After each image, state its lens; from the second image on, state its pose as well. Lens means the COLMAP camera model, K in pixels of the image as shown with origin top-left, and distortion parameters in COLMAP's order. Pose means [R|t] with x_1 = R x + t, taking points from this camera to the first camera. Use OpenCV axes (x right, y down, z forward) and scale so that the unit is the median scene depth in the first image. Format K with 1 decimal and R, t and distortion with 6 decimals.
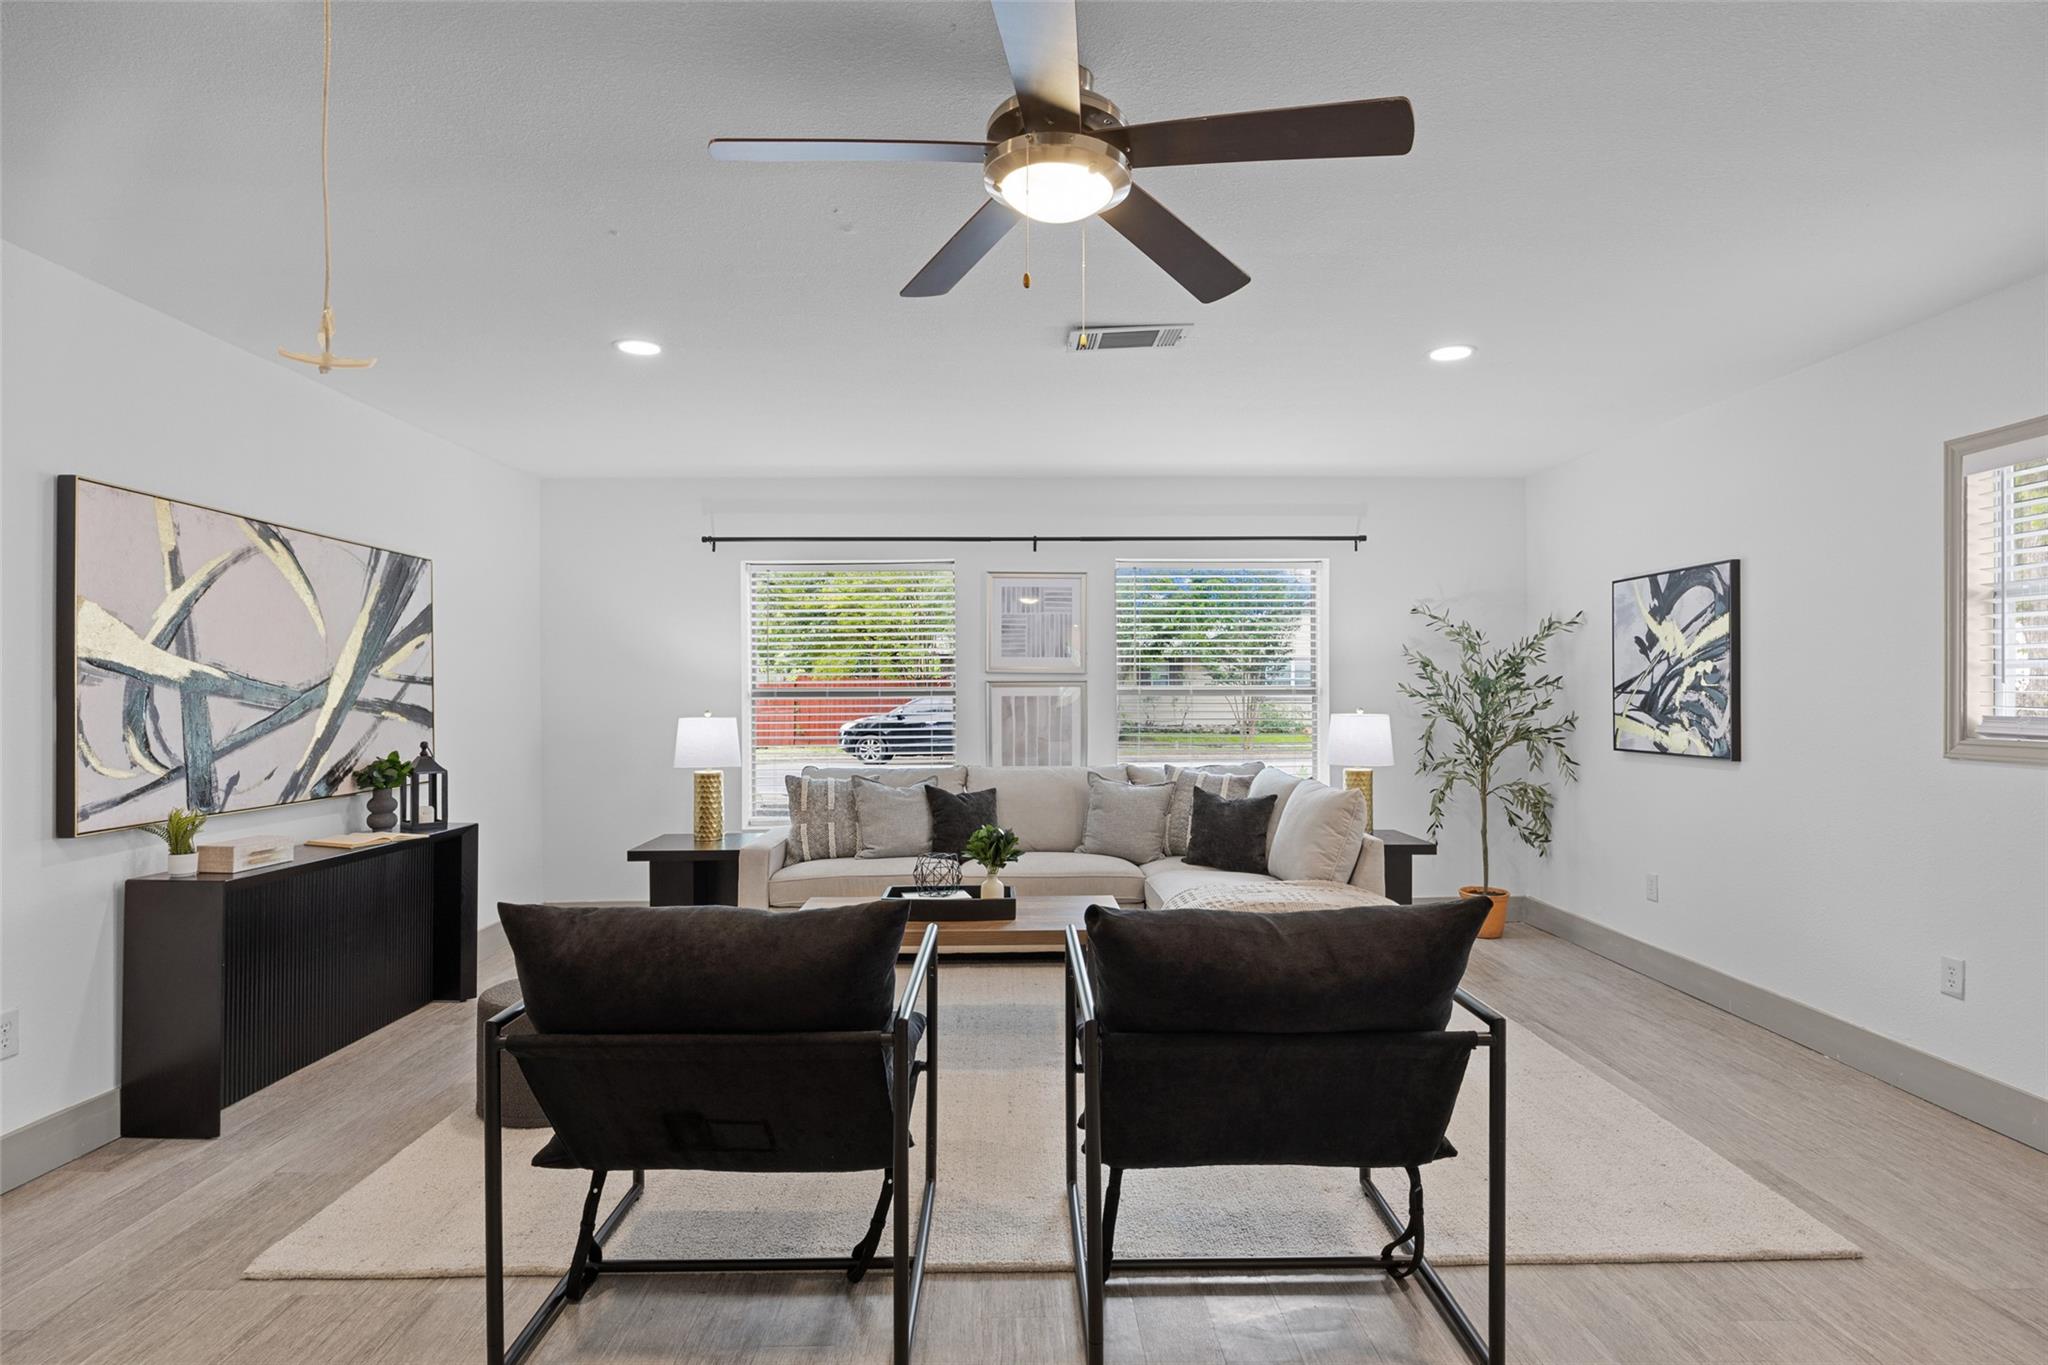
lens RADIAL K [[1066.9, 0, 1044.8], [0, 1066.9, 670.2], [0, 0, 1]] dist [0.014653, -0.000162]
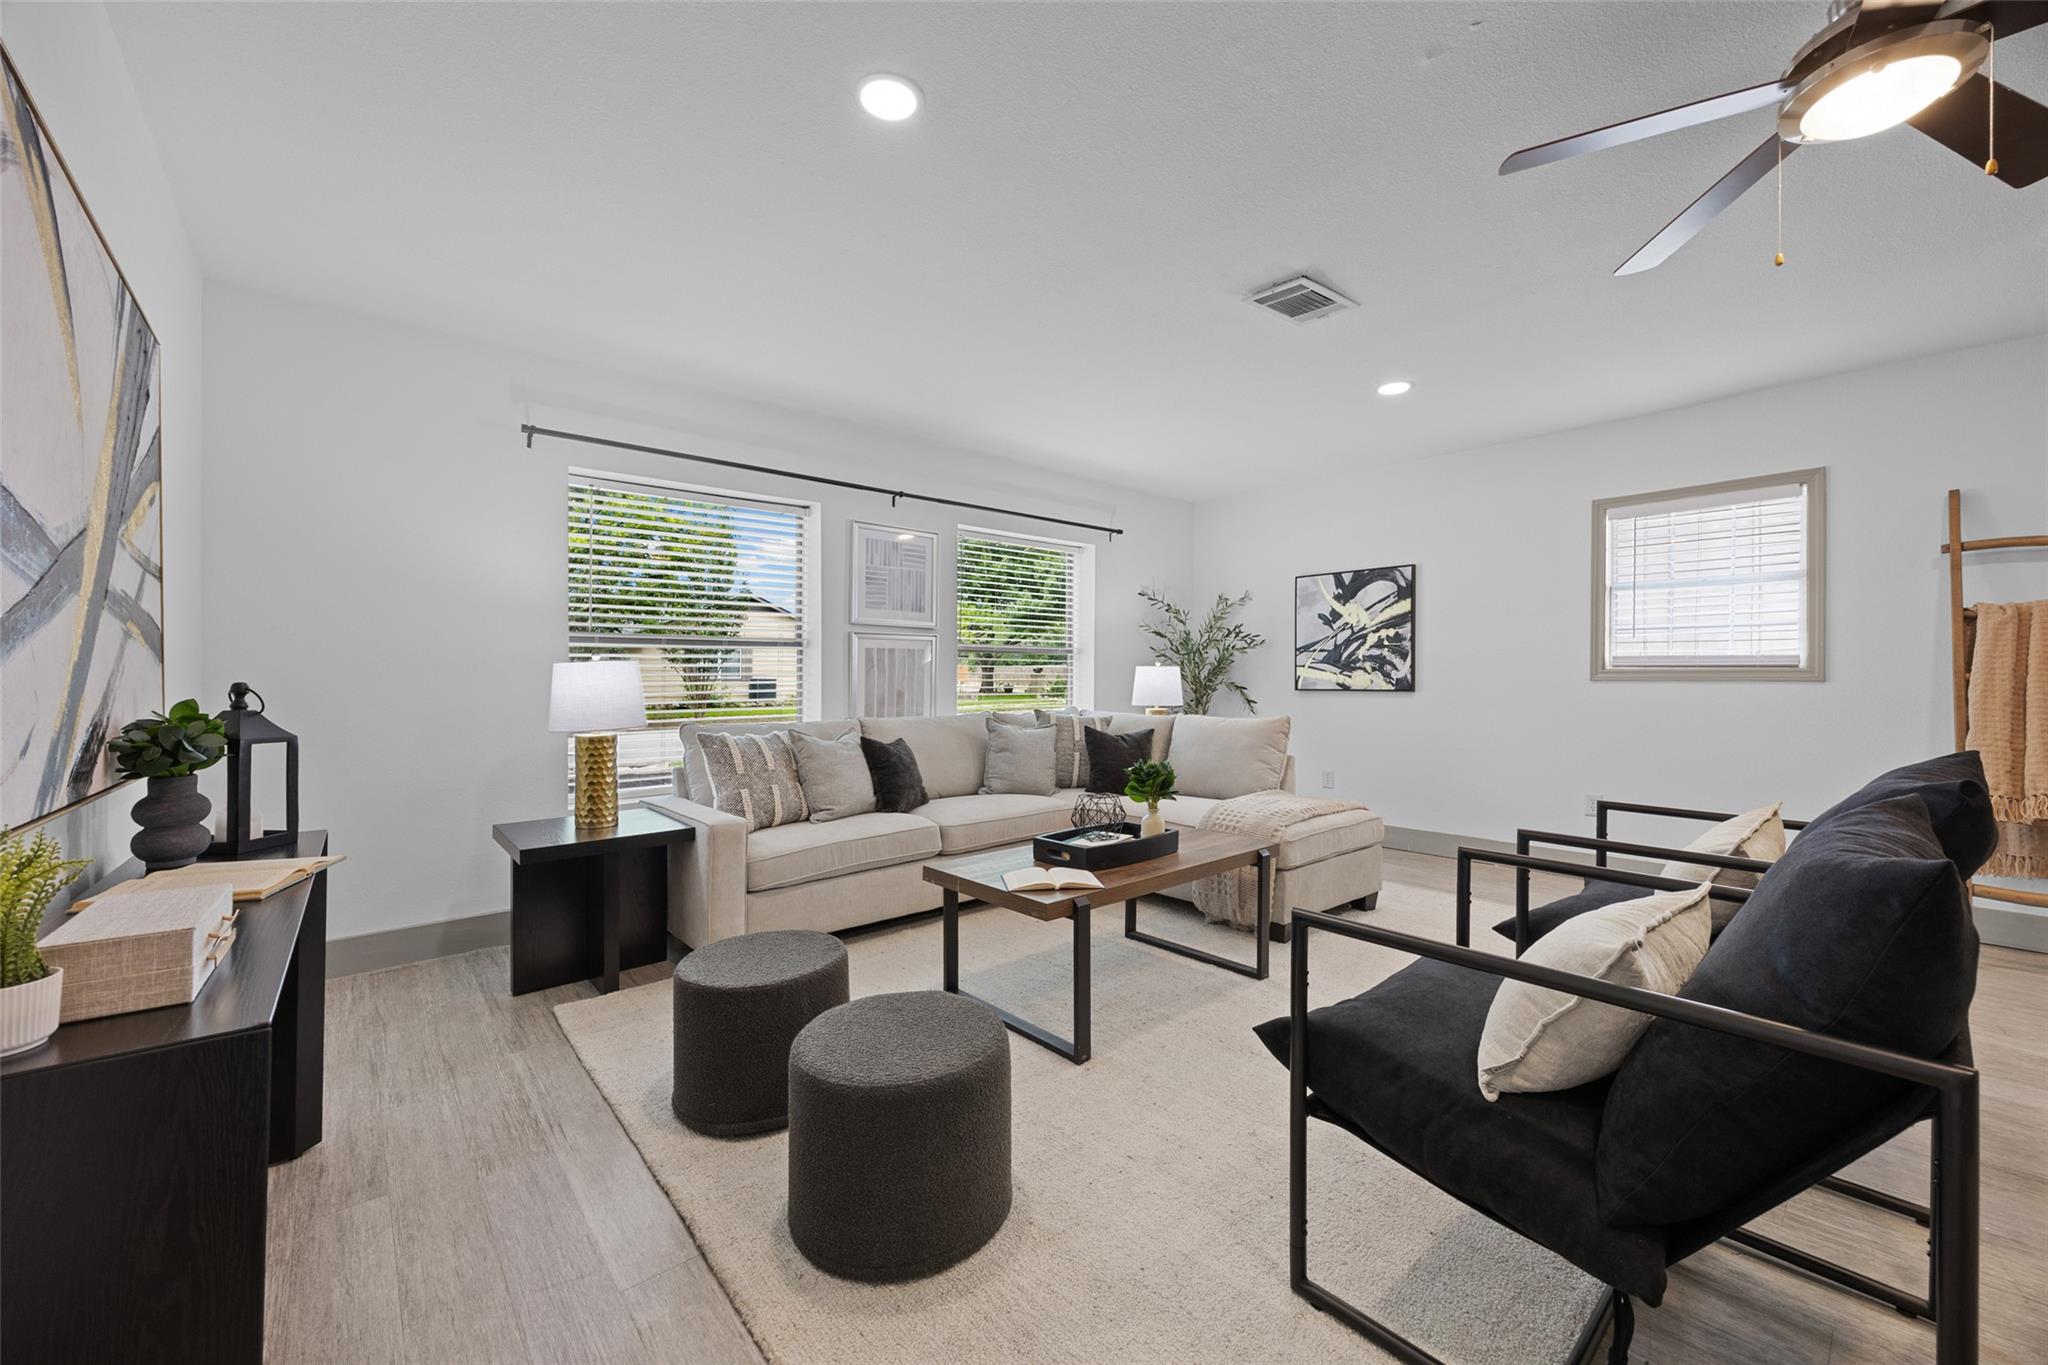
lens RADIAL K [[784.4, 0, 1031.0], [0, 784.4, 675.9], [0, 0, 1]] dist [-0.003326, -0.000372]
pose [[0.770557, 0.001755, 0.637368, -0.508364], [-0.012934, 0.999833, 0.012884, 0.051758], [-0.637239, -0.018172, 0.770452, 0.448494]]
